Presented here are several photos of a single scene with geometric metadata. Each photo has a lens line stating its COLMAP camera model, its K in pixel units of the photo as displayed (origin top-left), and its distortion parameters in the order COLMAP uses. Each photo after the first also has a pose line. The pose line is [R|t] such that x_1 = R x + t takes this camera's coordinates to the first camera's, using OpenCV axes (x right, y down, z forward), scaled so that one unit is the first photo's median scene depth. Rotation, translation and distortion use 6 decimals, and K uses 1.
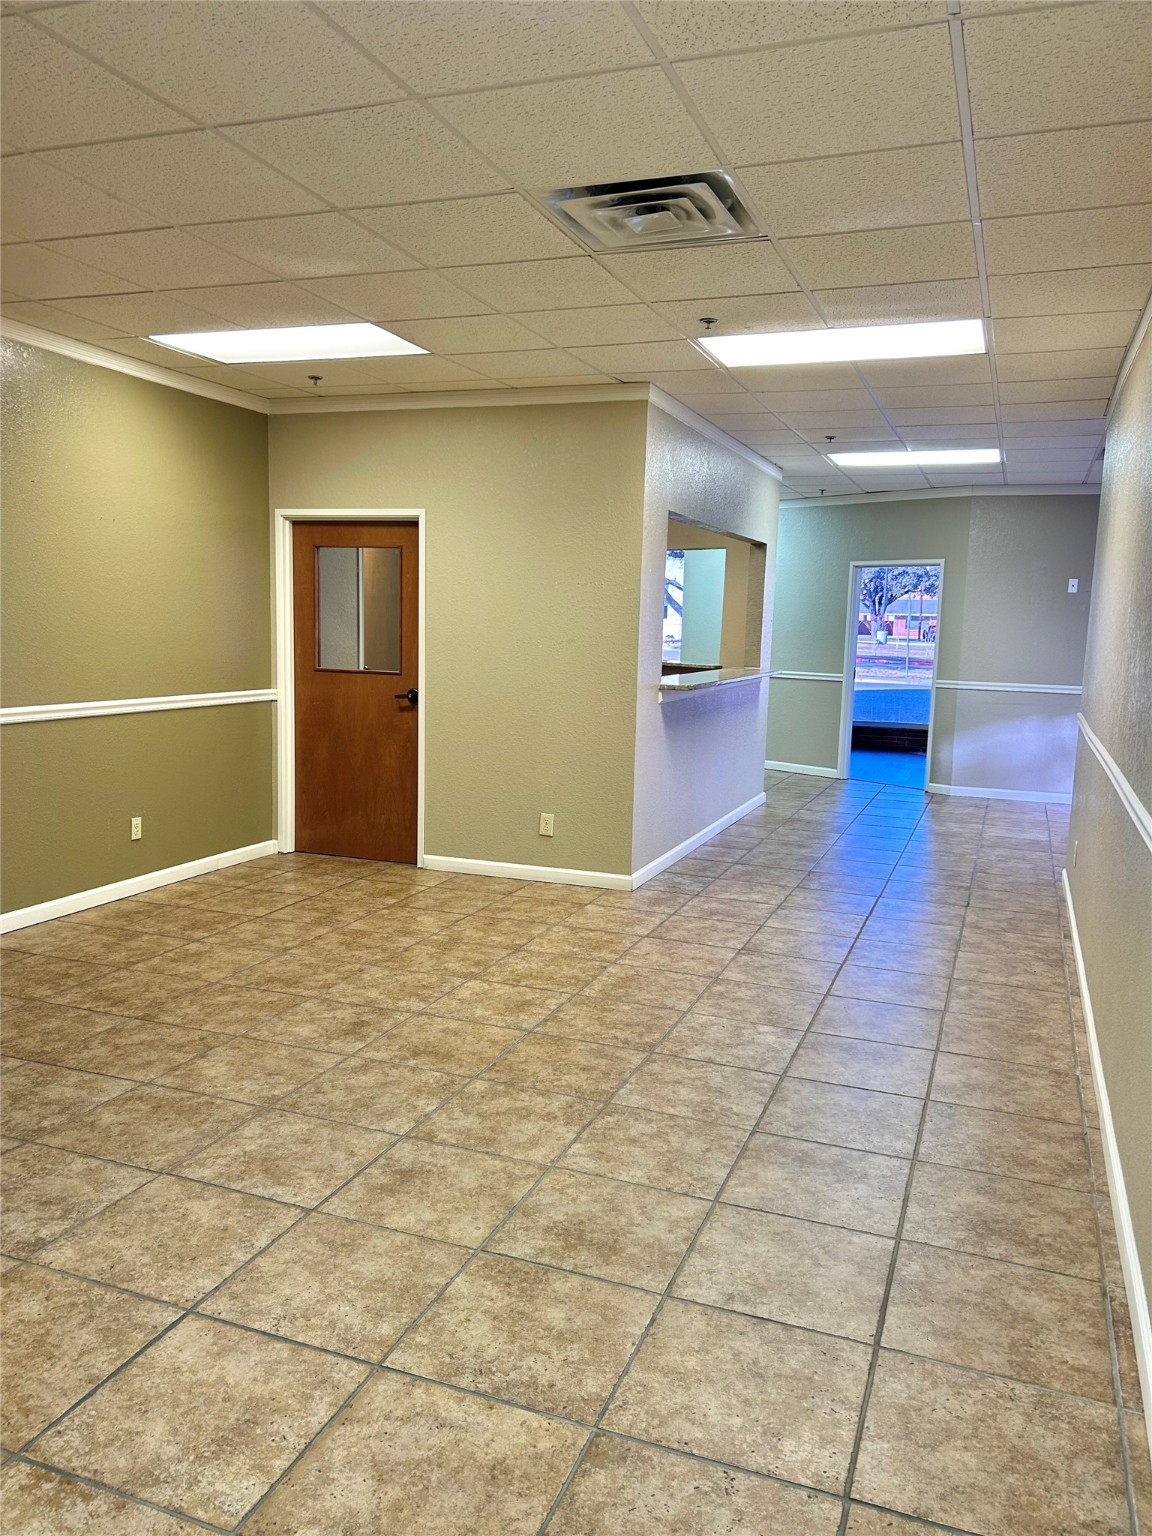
lens RADIAL K [[1166.3, 0, 572.6], [0, 1166.3, 763.7], [0, 0, 1]] dist [0.011265, 0.003170]
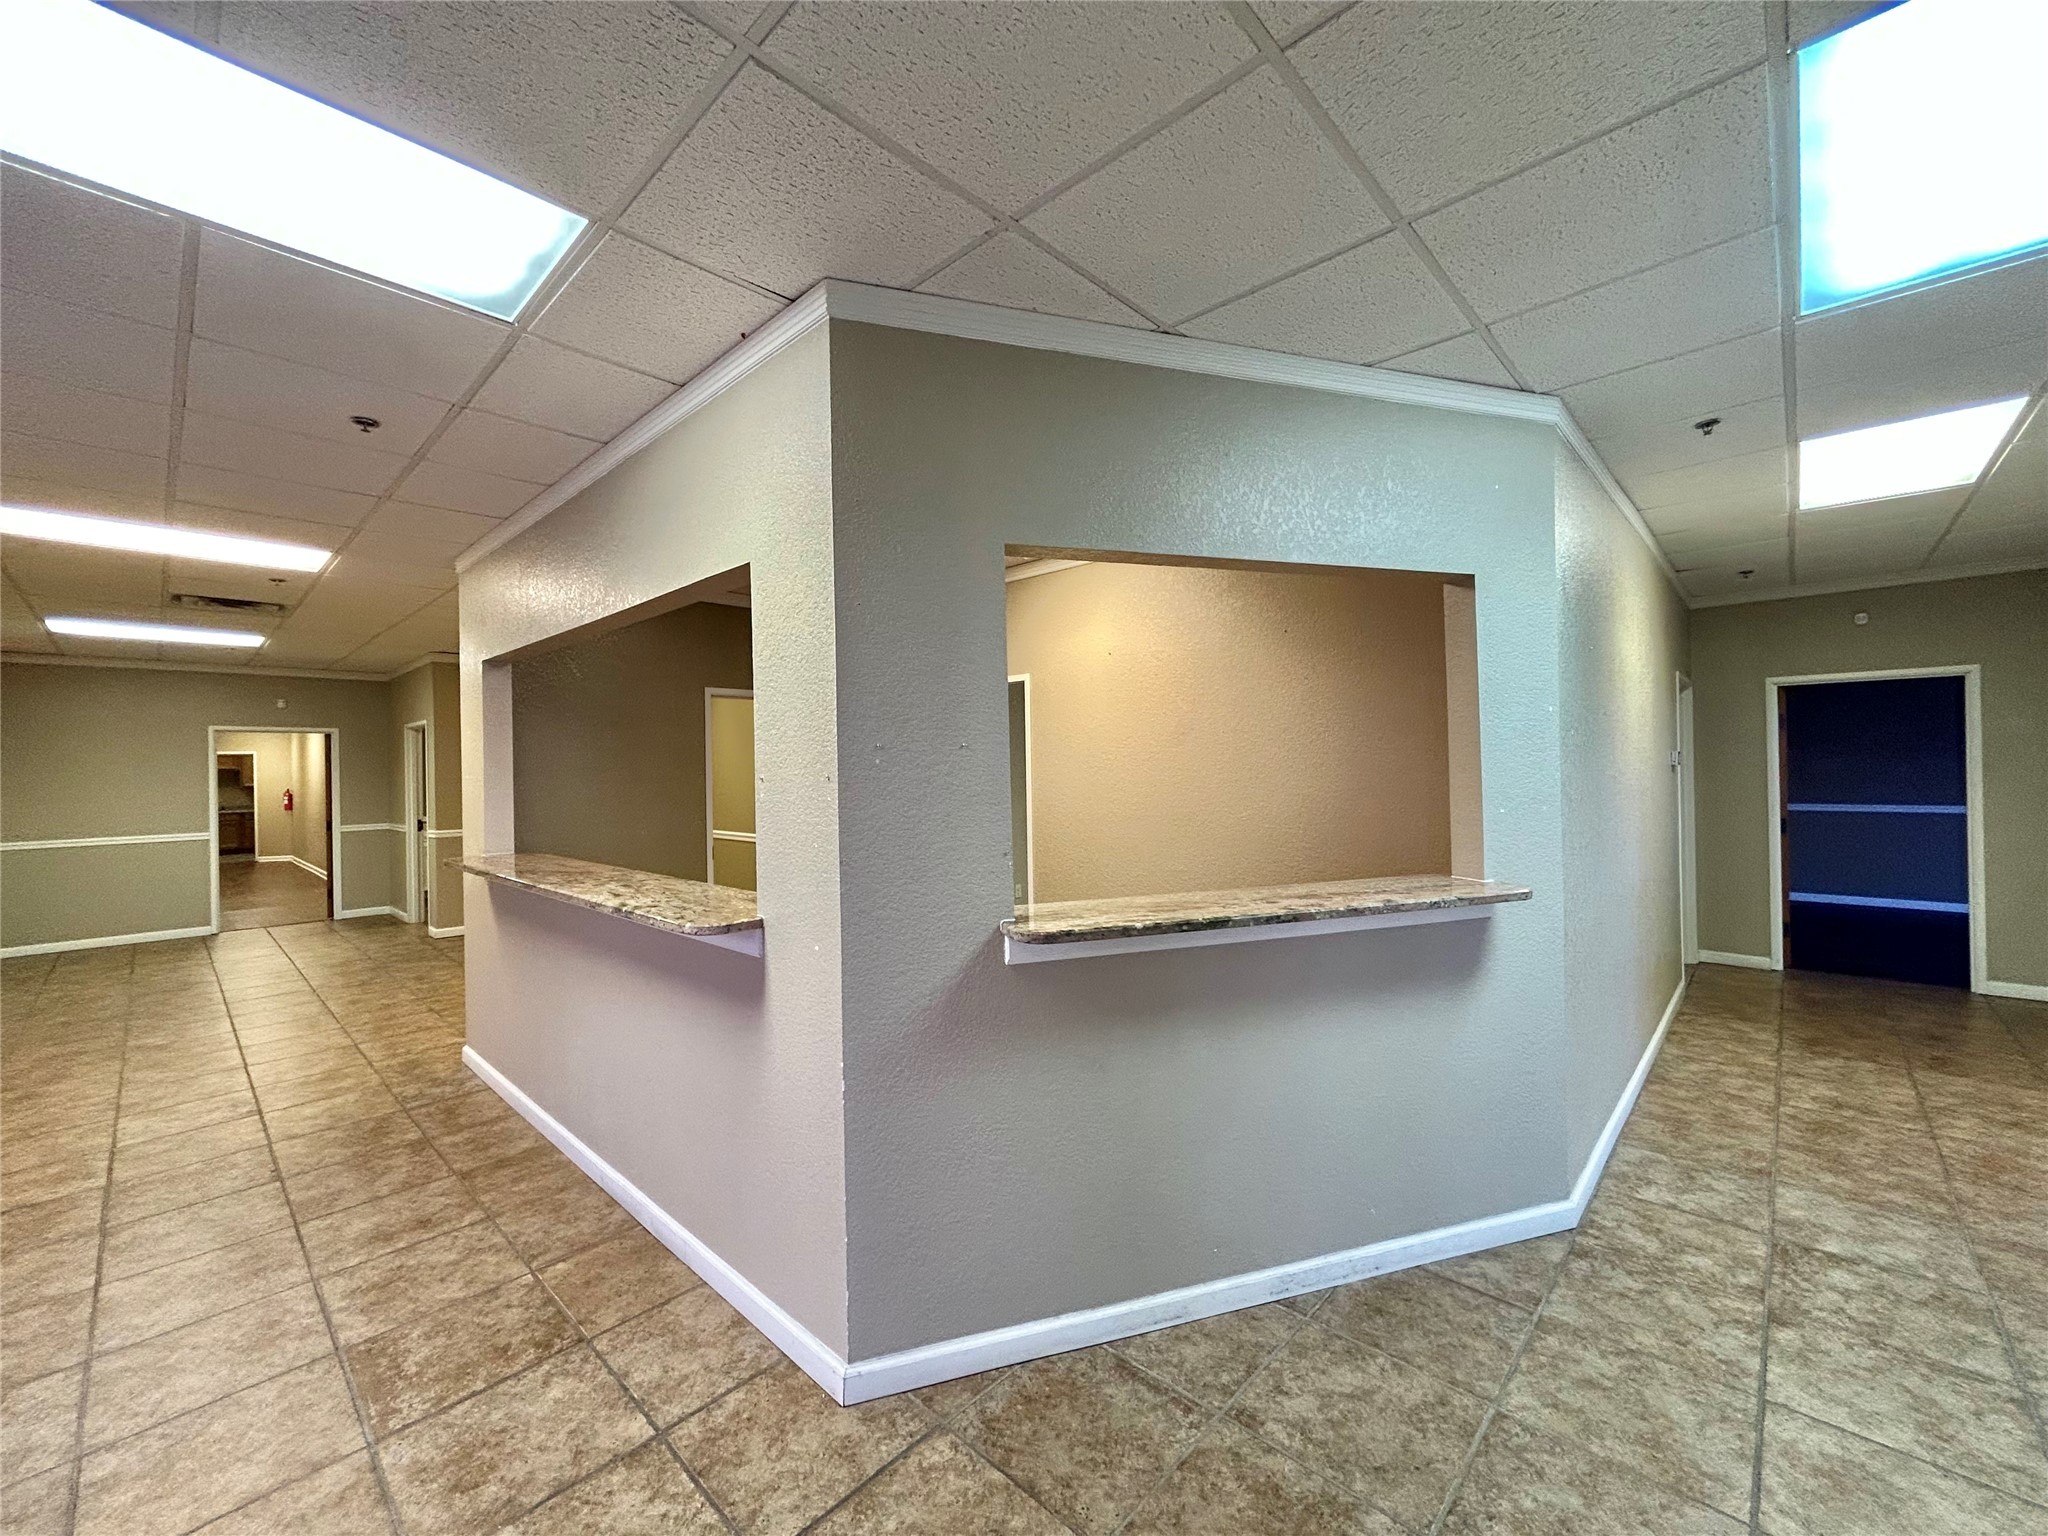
lens RADIAL K [[821.3, 0, 1019.5], [0, 821.3, 766.6], [0, 0, 1]] dist [-0.005275, 0.002847]
pose [[-0.380369, -0.027729, -0.924419, 0.542639], [-0.114177, 0.993312, 0.017185, -0.212382], [0.917760, 0.112084, -0.380991, 1.751441]]
